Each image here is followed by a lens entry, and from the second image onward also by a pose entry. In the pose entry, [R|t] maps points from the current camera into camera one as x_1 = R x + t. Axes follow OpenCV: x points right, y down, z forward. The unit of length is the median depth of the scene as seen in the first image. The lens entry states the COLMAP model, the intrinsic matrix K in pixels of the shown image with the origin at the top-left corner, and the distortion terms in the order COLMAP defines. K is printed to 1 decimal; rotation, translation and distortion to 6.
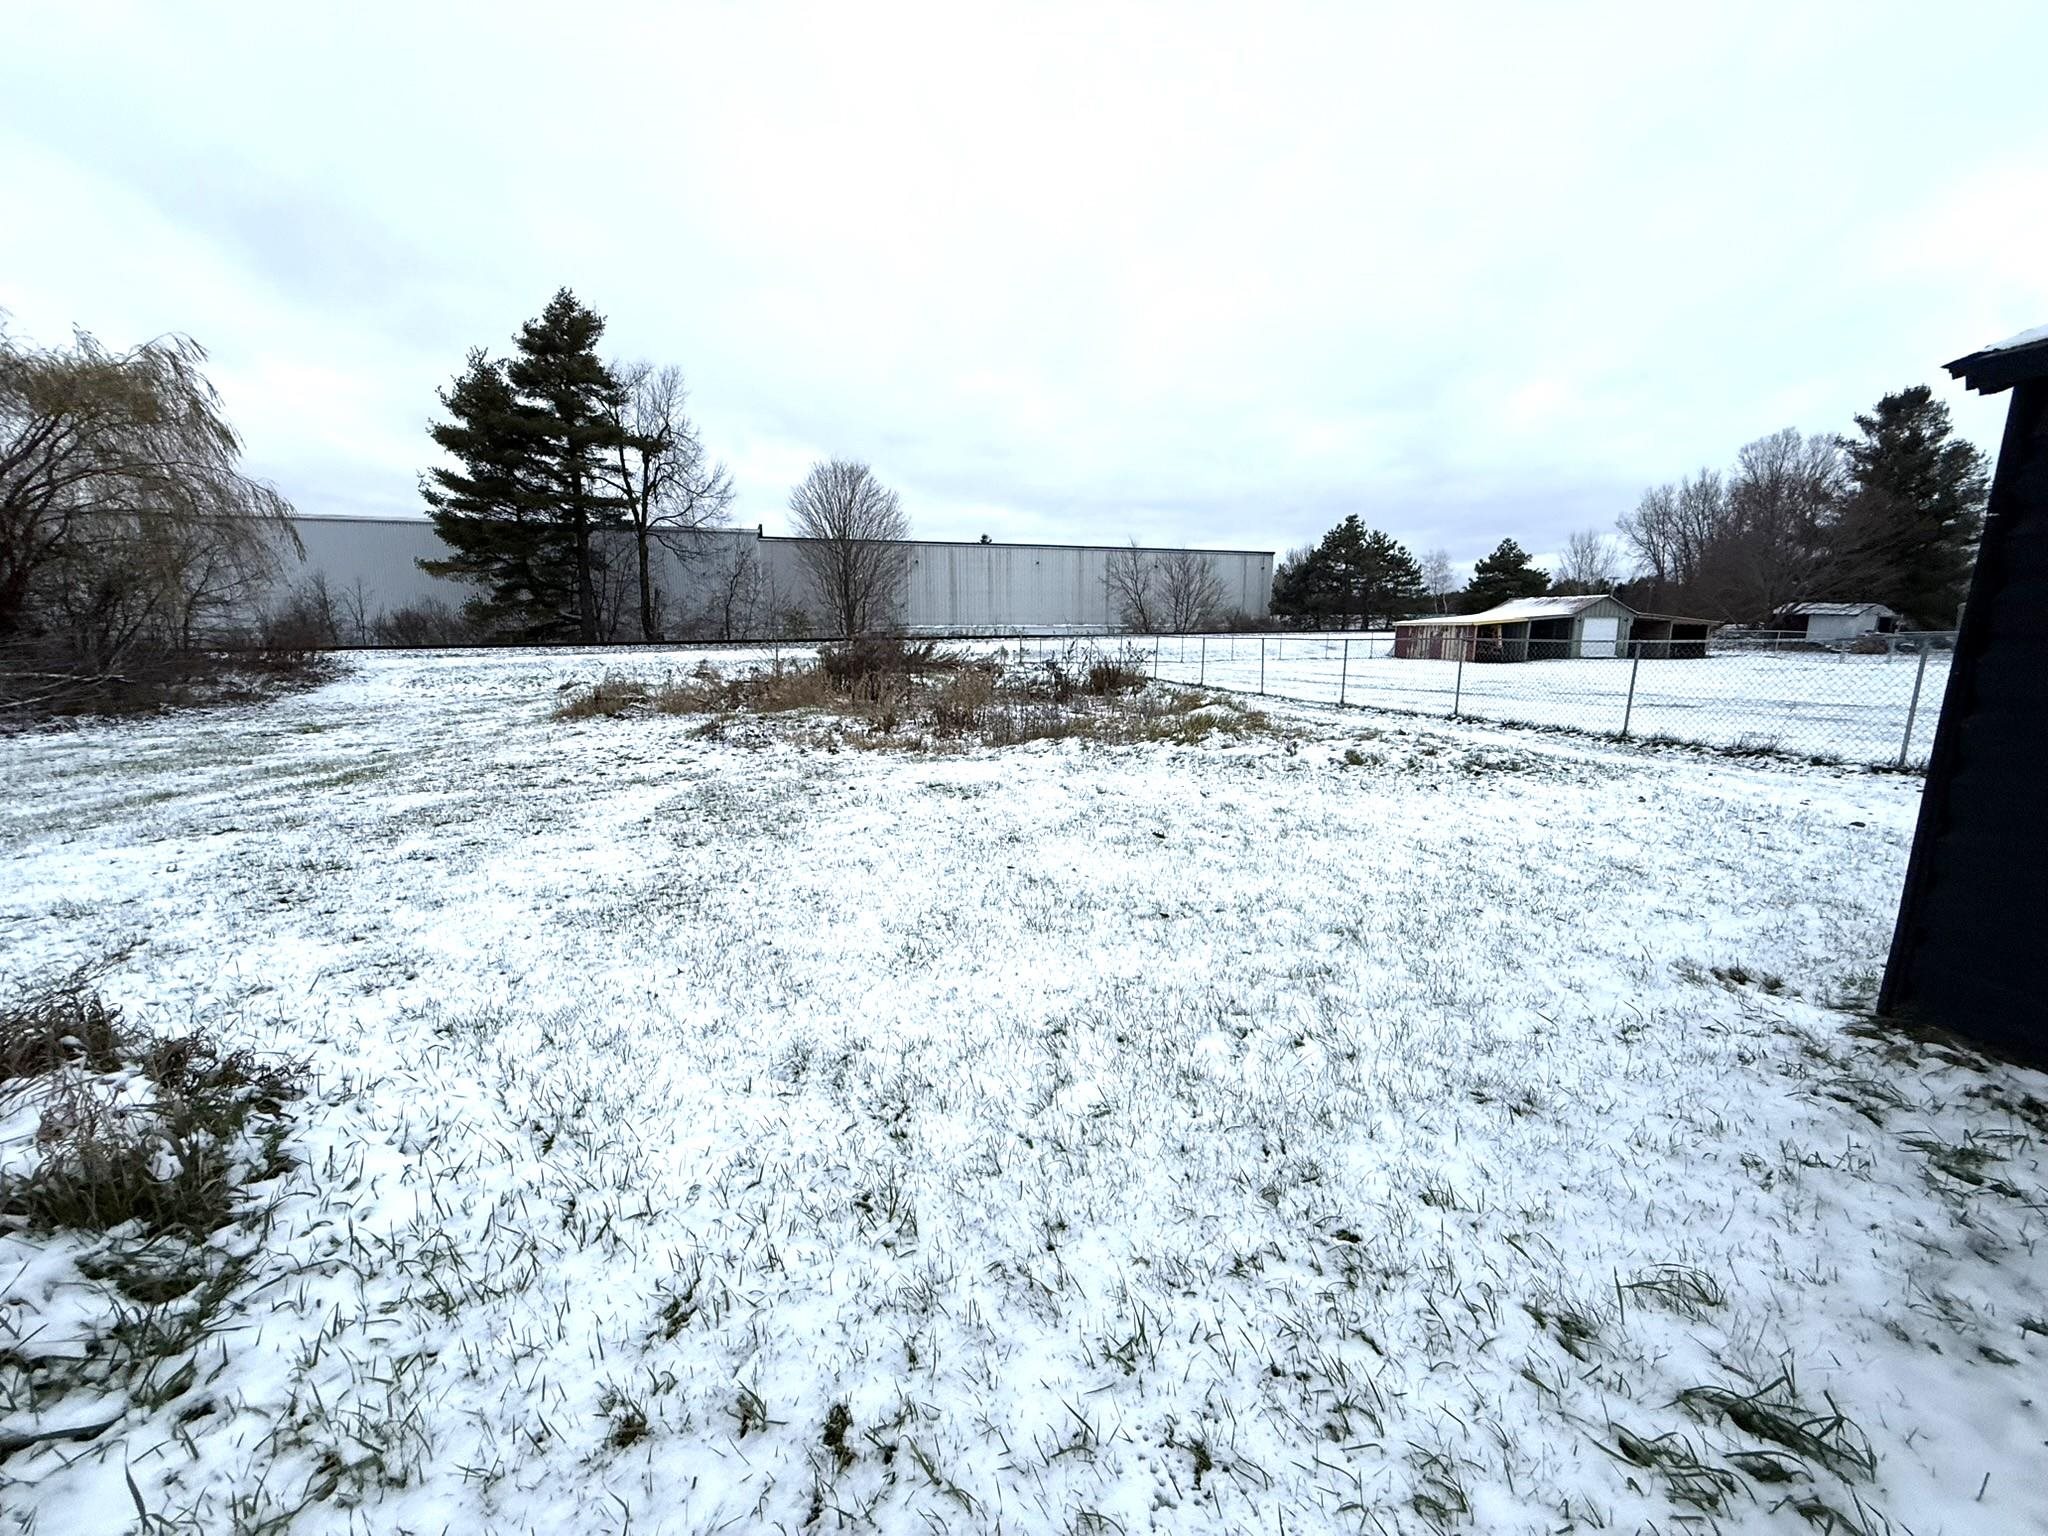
lens RADIAL K [[815.8, 0, 1037.8], [0, 815.8, 778.8], [0, 0, 1]] dist [-0.000093, -0.000219]
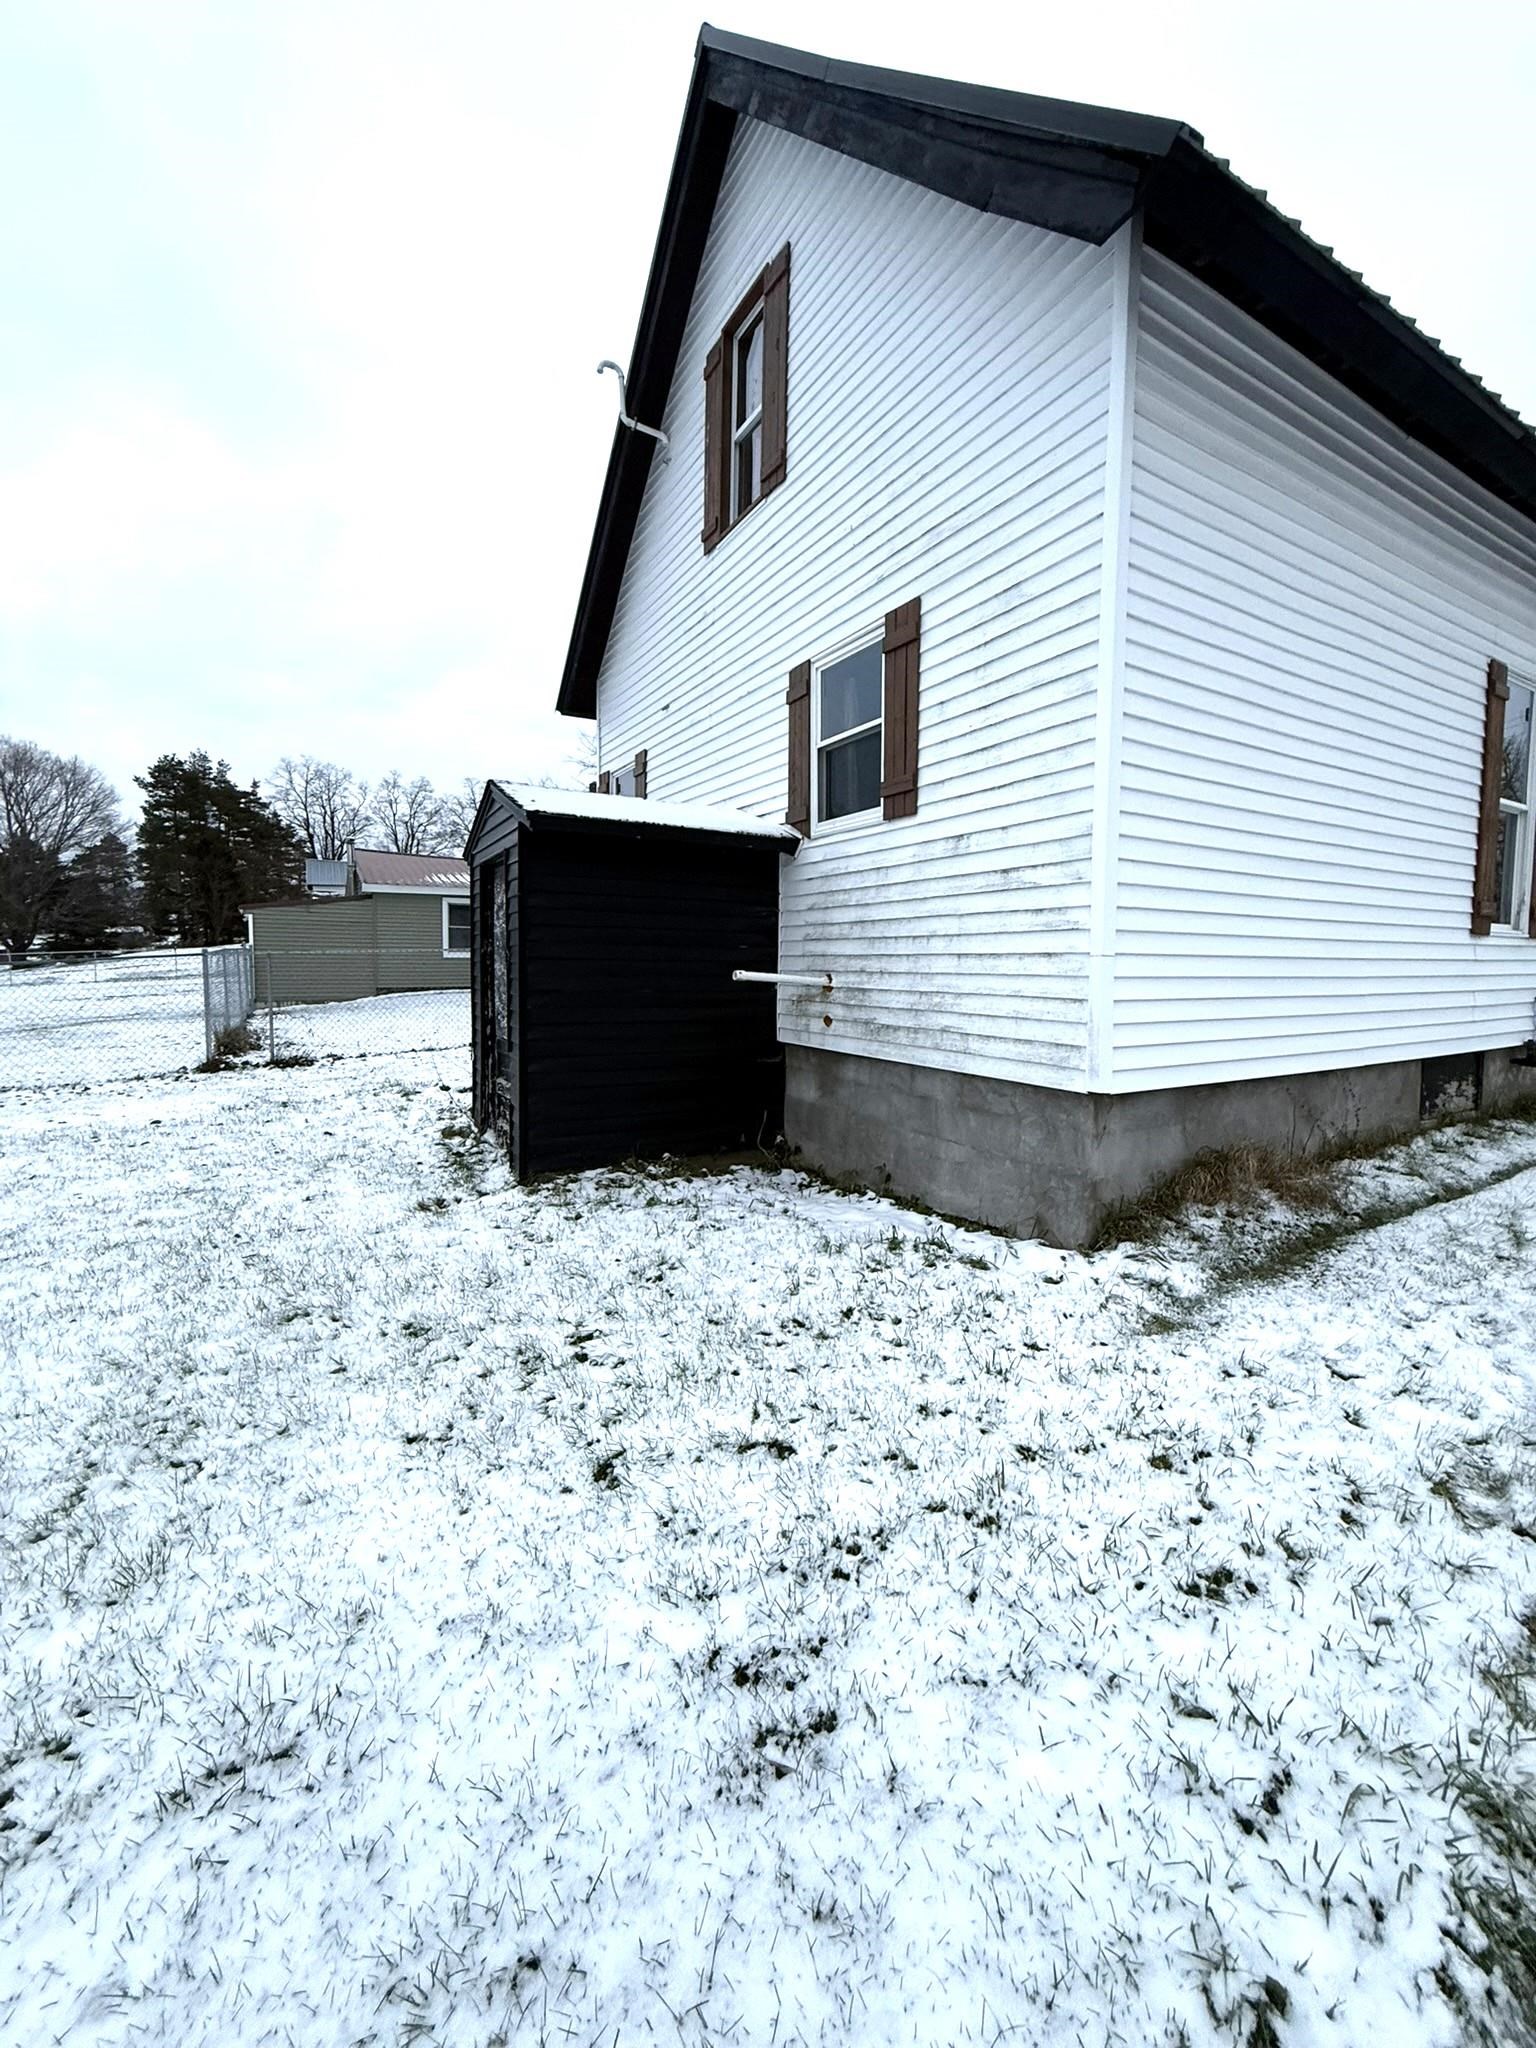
lens RADIAL K [[813.7, 0, 764.5], [0, 813.7, 1019.4], [0, 0, 1]] dist [-0.000235, 0.000269]
pose [[-0.315908, -0.067428, 0.946391, -0.887160], [0.172162, 0.976839, 0.127066, -0.209682], [-0.933039, 0.203073, -0.296983, 1.255657]]
